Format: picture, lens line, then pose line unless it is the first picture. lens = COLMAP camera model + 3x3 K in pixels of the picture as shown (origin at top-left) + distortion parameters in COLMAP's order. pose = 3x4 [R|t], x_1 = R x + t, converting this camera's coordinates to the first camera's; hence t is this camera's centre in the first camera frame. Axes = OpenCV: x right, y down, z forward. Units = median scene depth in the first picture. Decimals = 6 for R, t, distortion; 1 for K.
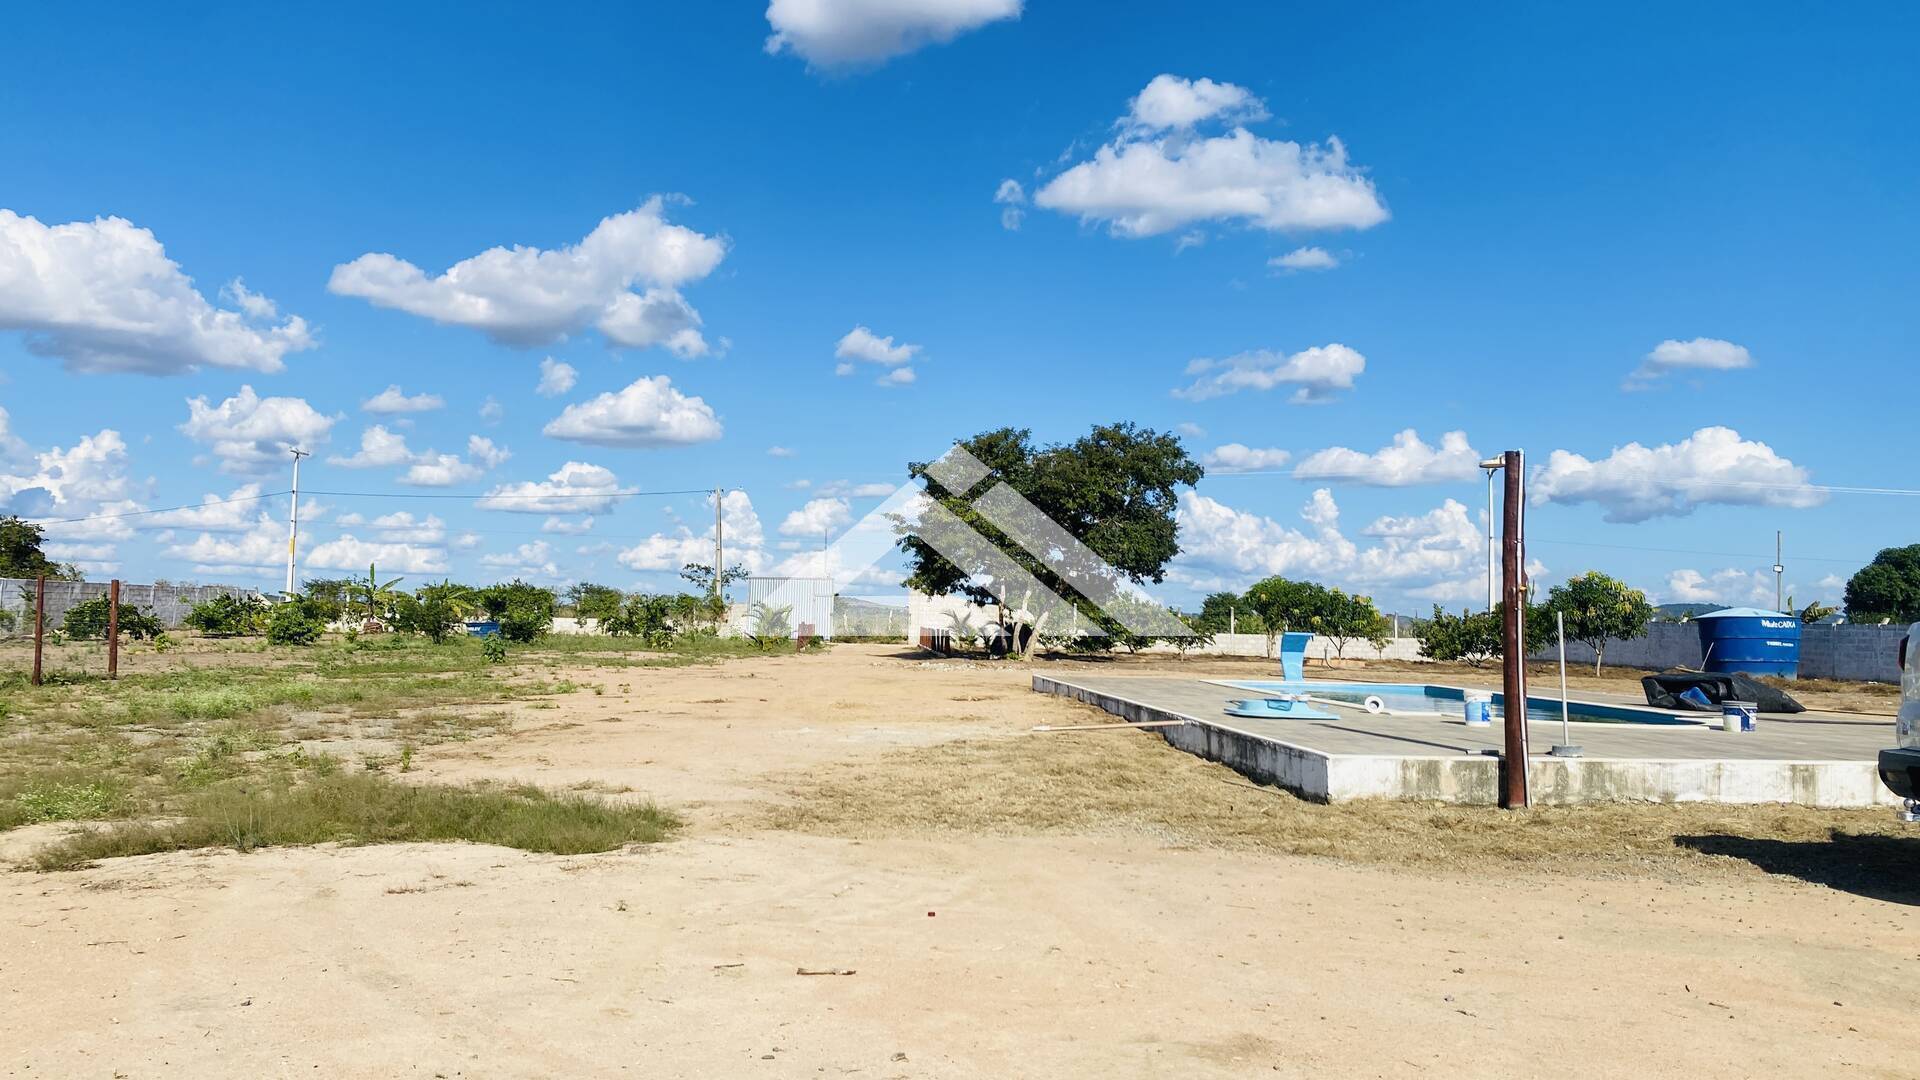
lens RADIAL K [[1434.3, 0, 956.0], [0, 1434.3, 551.9], [0, 0, 1]] dist [0.034050, -0.073747]
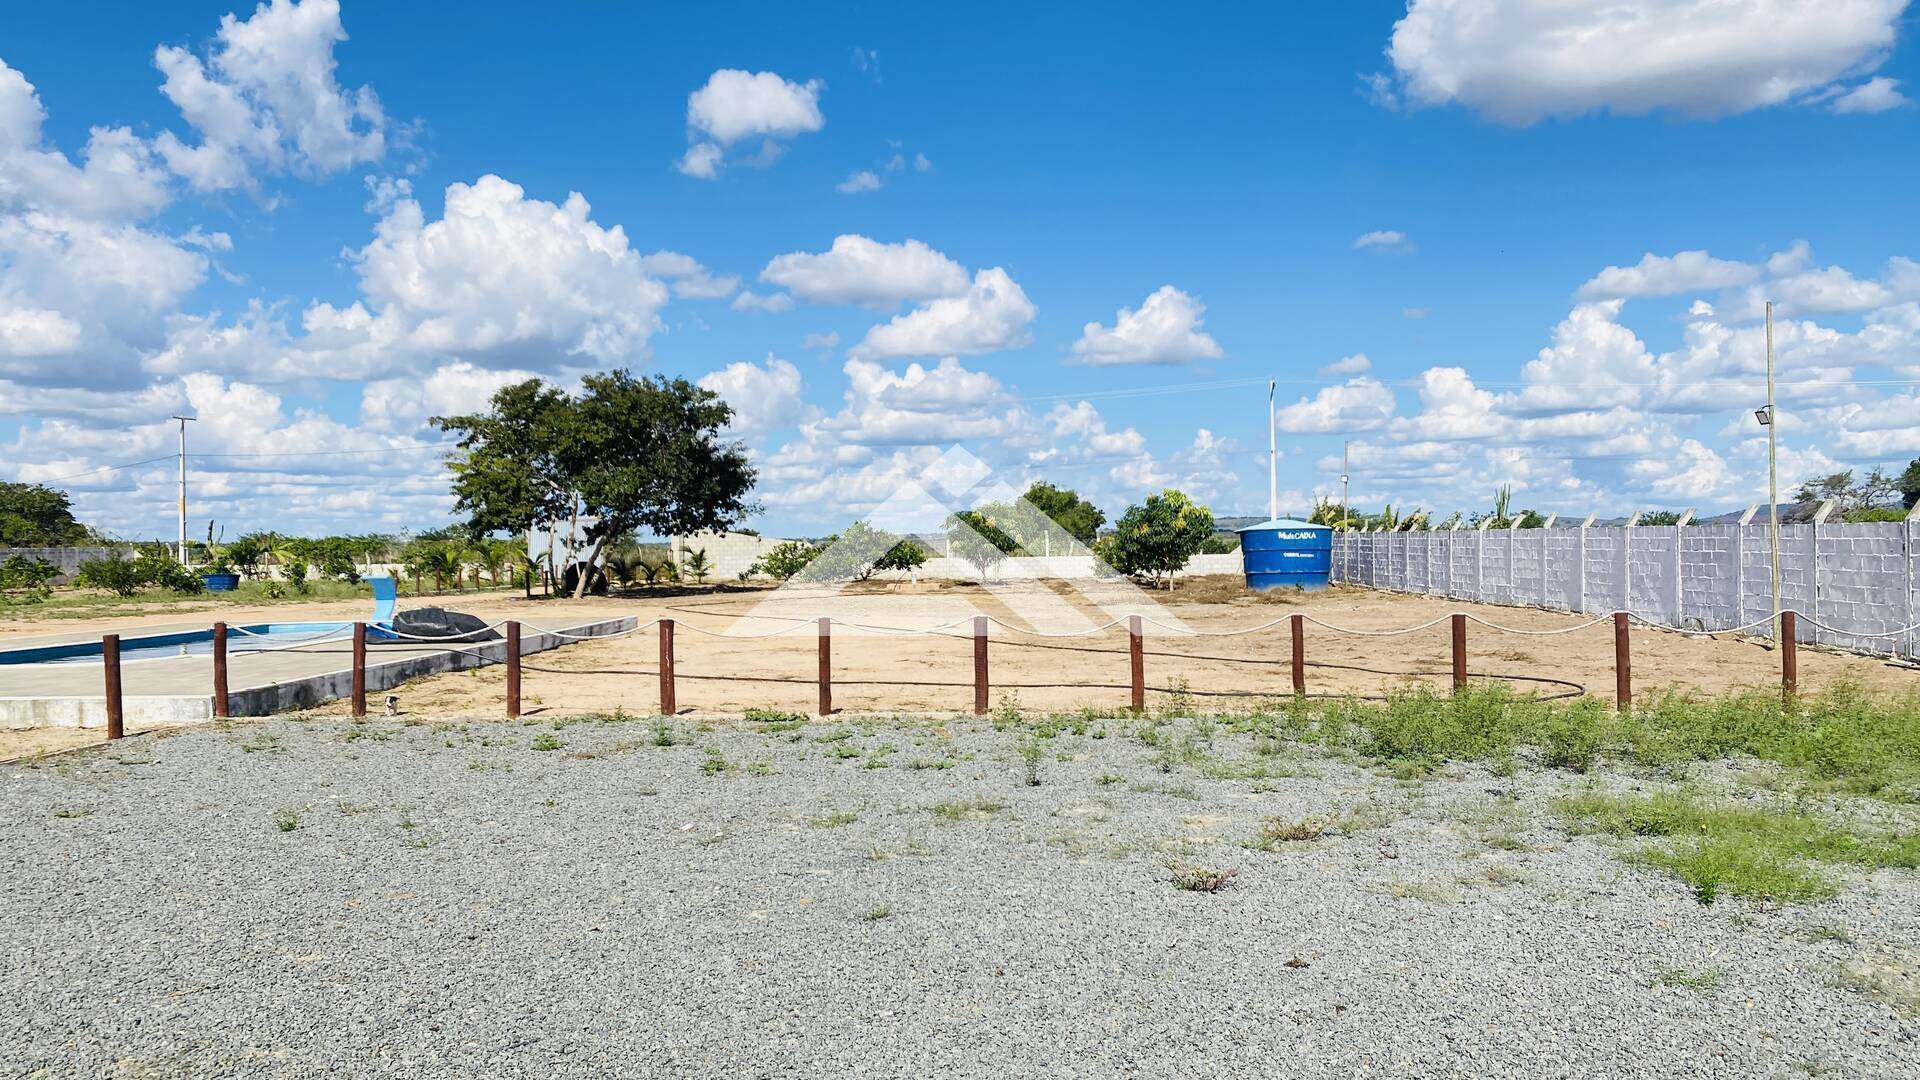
lens RADIAL K [[1434.3, 0, 974.6], [0, 1434.3, 505.7], [0, 0, 1]] dist [0.034050, -0.073747]
pose [[0.989923, -0.039561, -0.135966, 0.471308], [0.042611, 0.998899, 0.019598, 0.000840], [0.135041, -0.025194, 0.990520, -0.005323]]
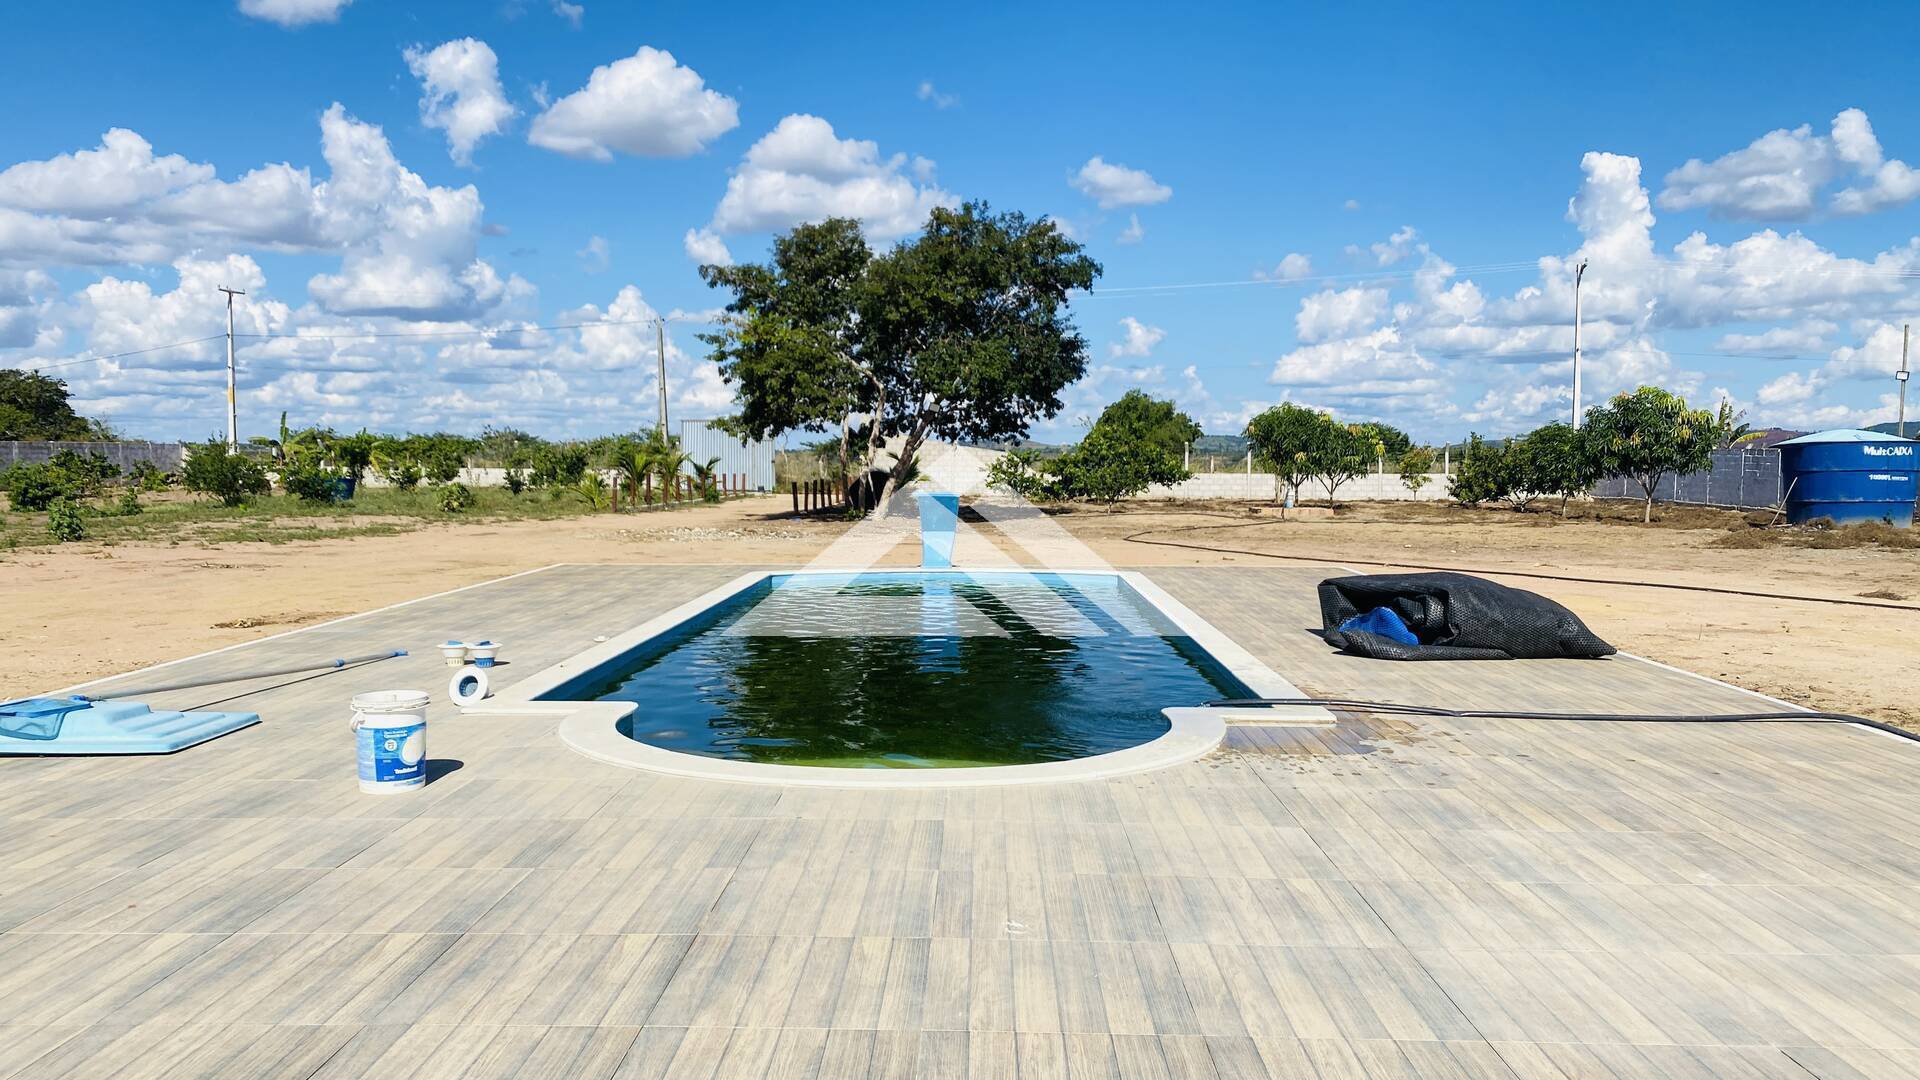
lens RADIAL K [[1434.3, 0, 968.4], [0, 1434.3, 529.5], [0, 0, 1]] dist [0.034050, -0.073747]
pose [[0.993687, -0.013879, -0.111328, 0.181221], [0.024711, 0.995025, 0.096512, 0.007476], [0.109435, -0.098653, 0.989086, 0.214260]]
